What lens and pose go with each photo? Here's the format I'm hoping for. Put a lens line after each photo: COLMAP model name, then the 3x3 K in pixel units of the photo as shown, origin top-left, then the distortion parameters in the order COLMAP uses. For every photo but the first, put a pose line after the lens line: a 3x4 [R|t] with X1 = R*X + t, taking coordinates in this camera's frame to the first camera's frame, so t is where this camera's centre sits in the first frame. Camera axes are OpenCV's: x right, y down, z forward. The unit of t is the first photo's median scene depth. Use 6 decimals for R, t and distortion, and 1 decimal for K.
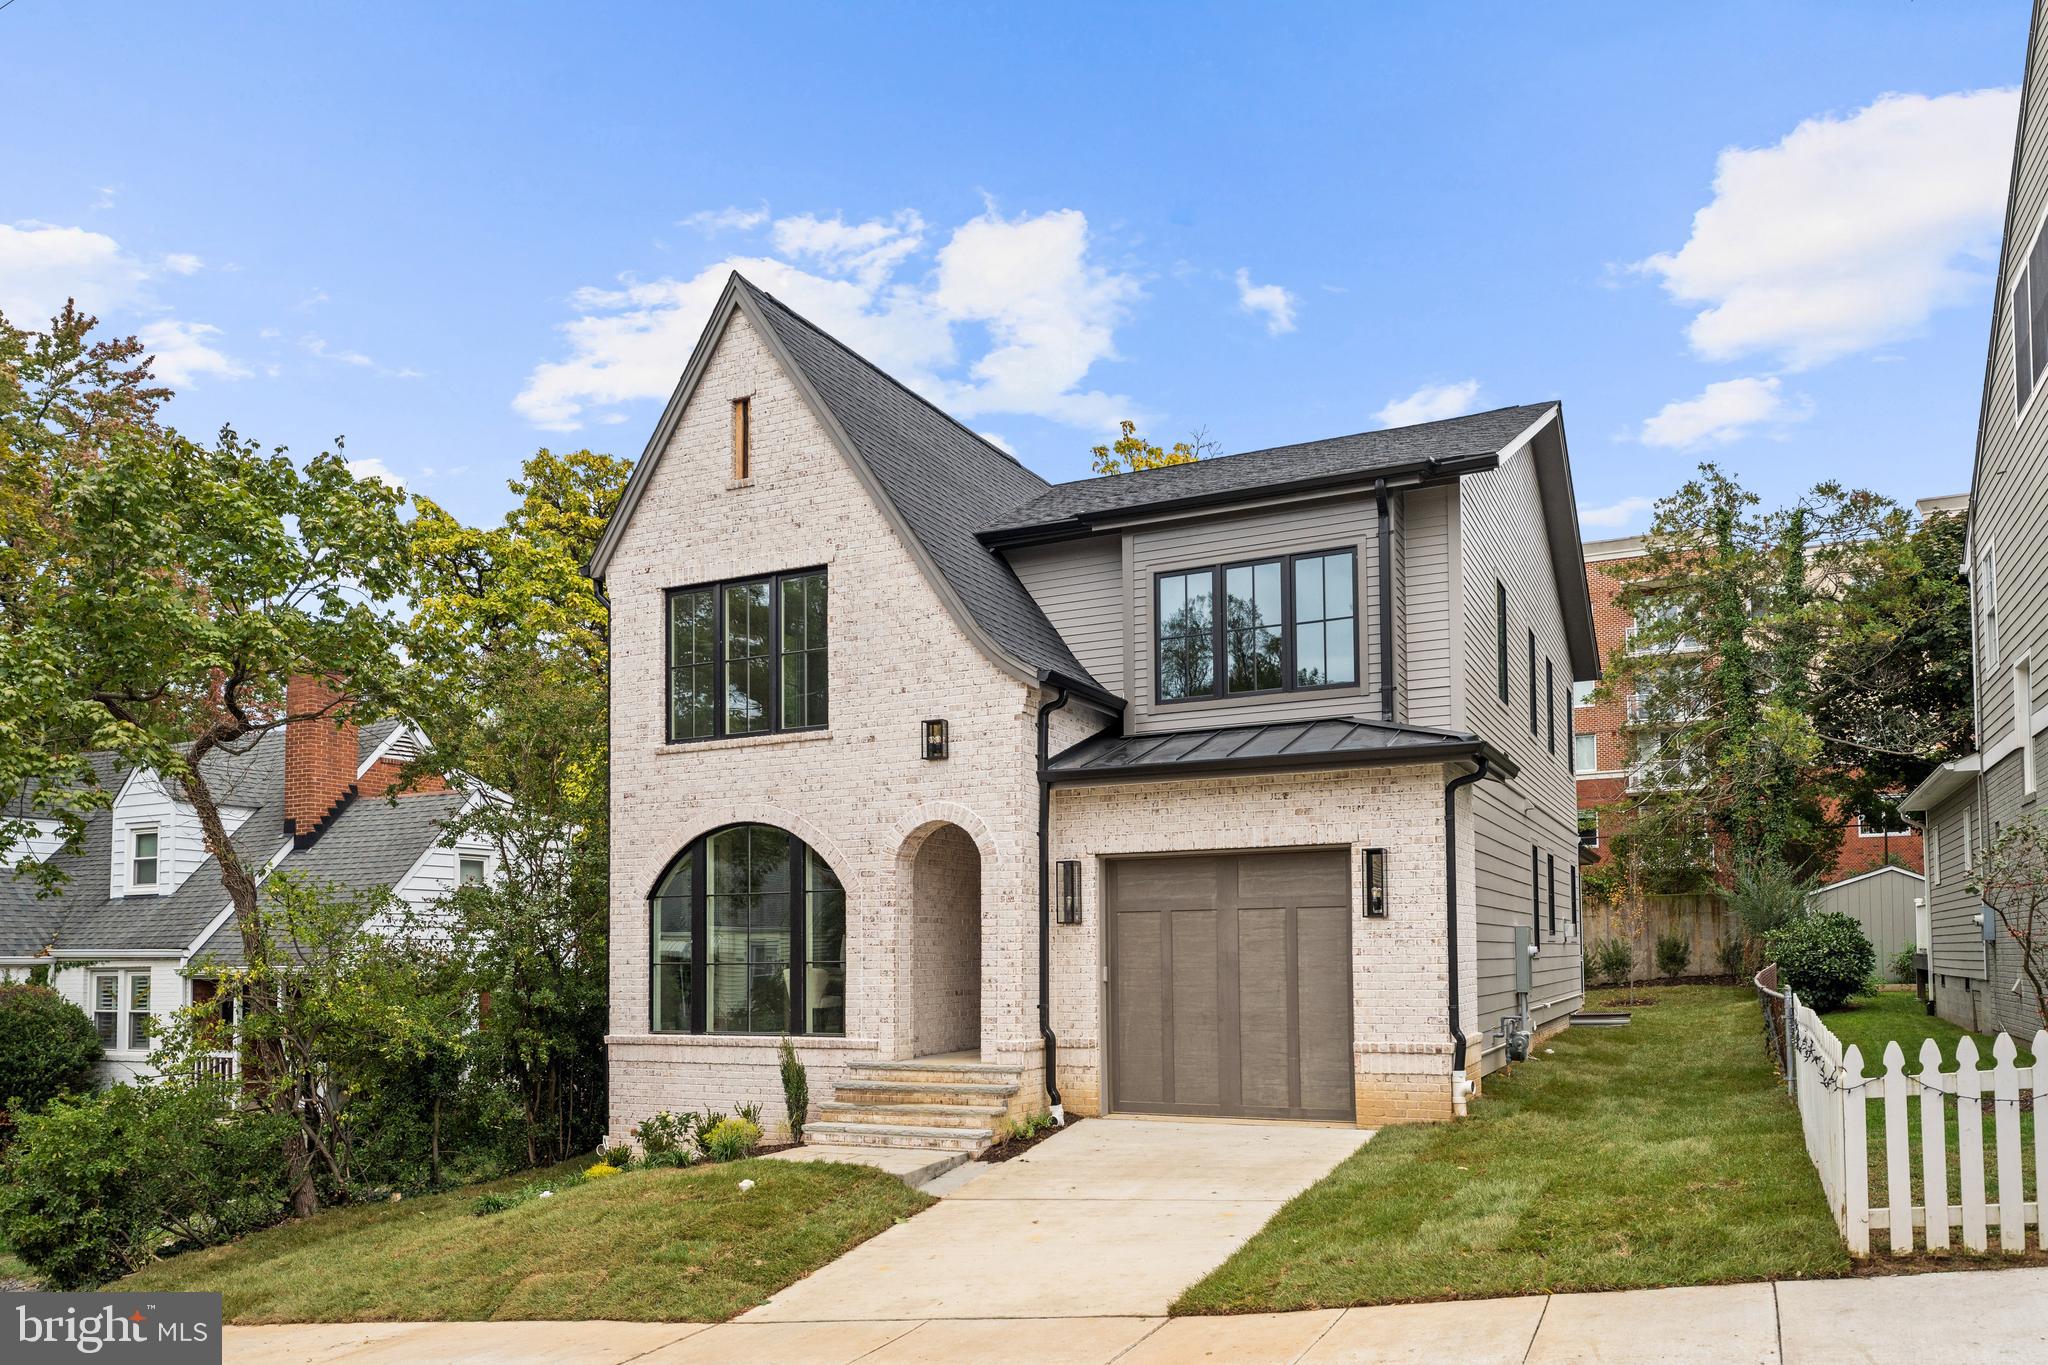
lens RADIAL K [[1467.9, 0, 1031.6], [0, 1467.9, 683.2], [0, 0, 1]] dist [0.003888, 0.000929]
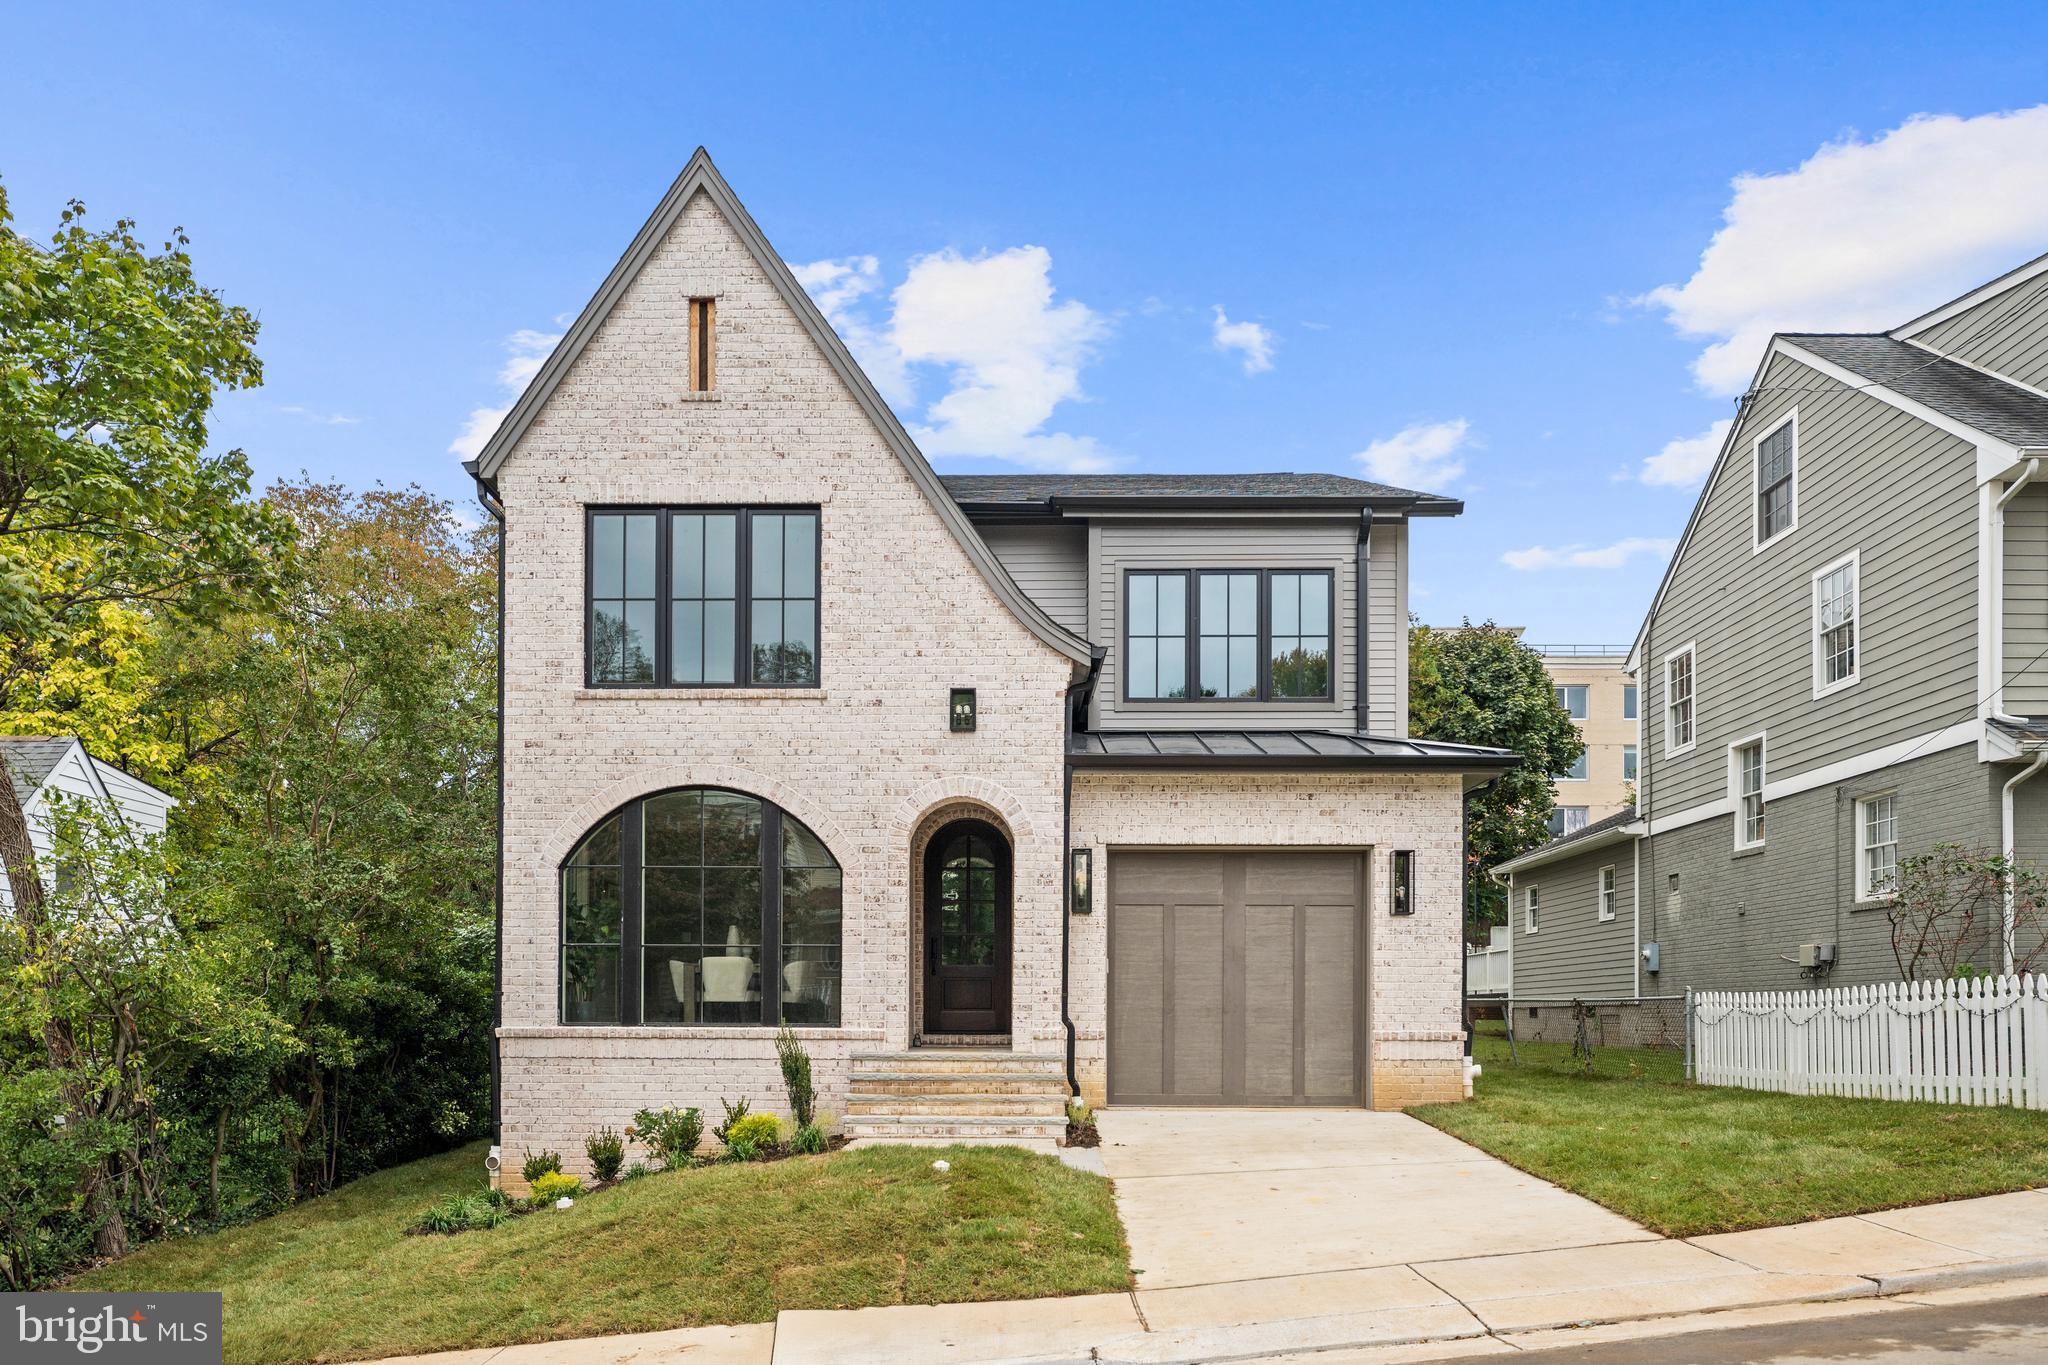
lens RADIAL K [[1467.9, 0, 1064.8], [0, 1467.9, 808.0], [0, 0, 1]] dist [0.003888, 0.000929]
pose [[0.903746, 0.076381, 0.421199, -0.388672], [-0.093810, 0.995373, 0.020779, 0.074083], [-0.417663, -0.058292, 0.906730, 0.128142]]
